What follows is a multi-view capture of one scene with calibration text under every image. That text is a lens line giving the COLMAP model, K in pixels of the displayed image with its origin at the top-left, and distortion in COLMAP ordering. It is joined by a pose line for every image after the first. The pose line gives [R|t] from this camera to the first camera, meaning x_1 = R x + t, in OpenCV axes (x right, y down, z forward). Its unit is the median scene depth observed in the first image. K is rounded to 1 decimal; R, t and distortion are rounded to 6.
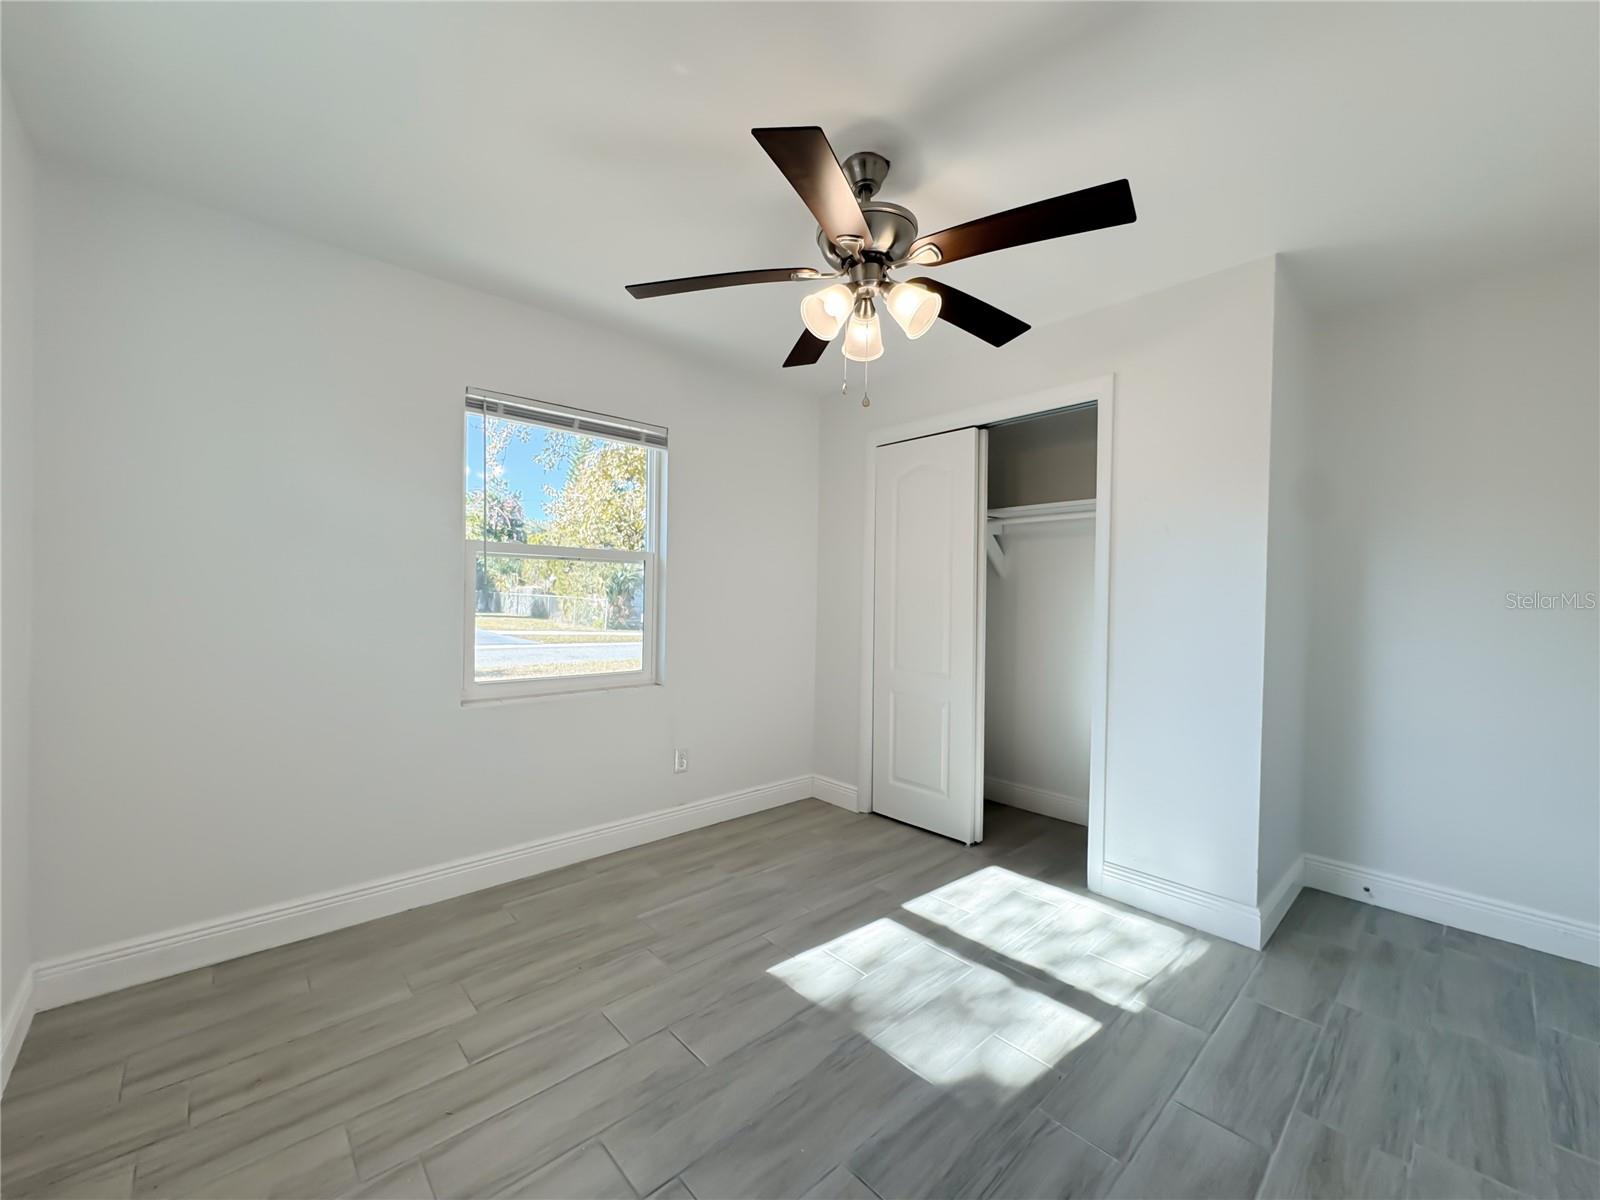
lens RADIAL K [[638.0, 0, 796.3], [0, 638.0, 601.0], [0, 0, 1]] dist [-0.005791, 0.000559]
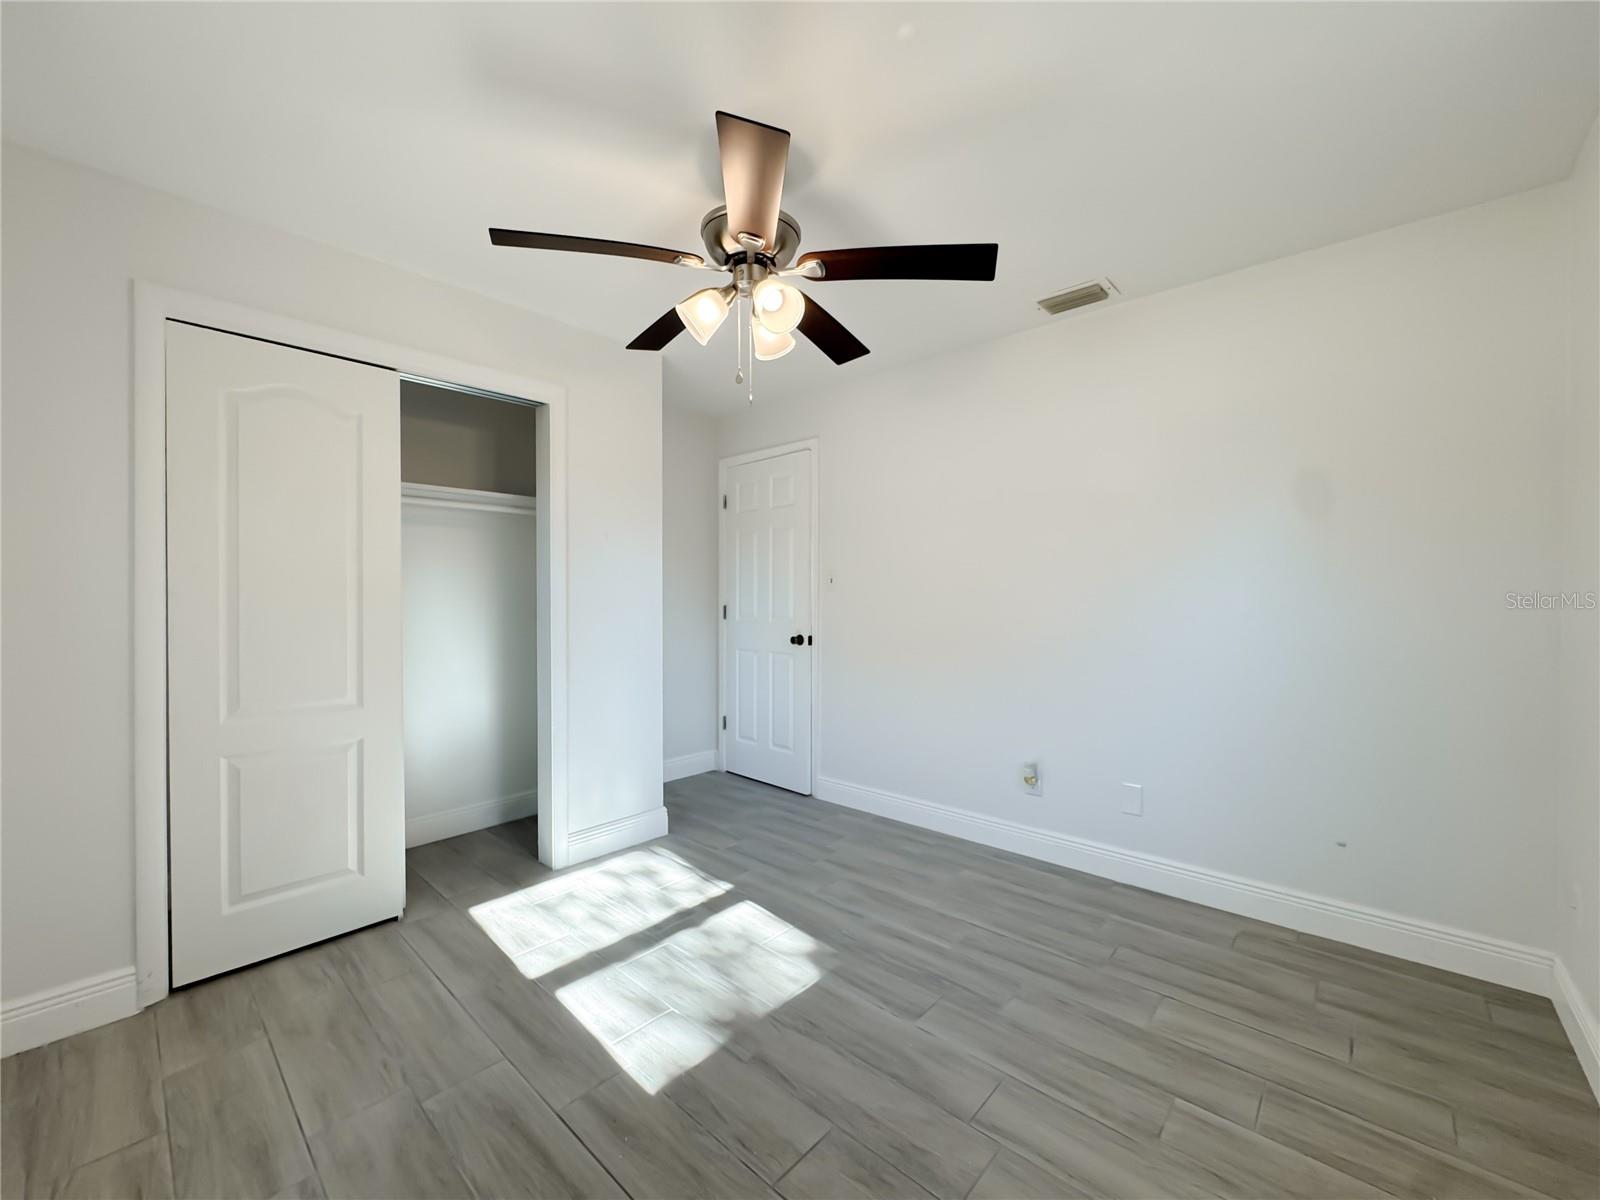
lens RADIAL K [[638.0, 0, 796.3], [0, 638.0, 601.0], [0, 0, 1]] dist [-0.005791, 0.000559]
pose [[-0.086112, -0.021676, 0.996050, -0.766660], [0.009470, 0.999700, 0.022574, -0.015585], [-0.996240, 0.011377, -0.085881, 0.856392]]
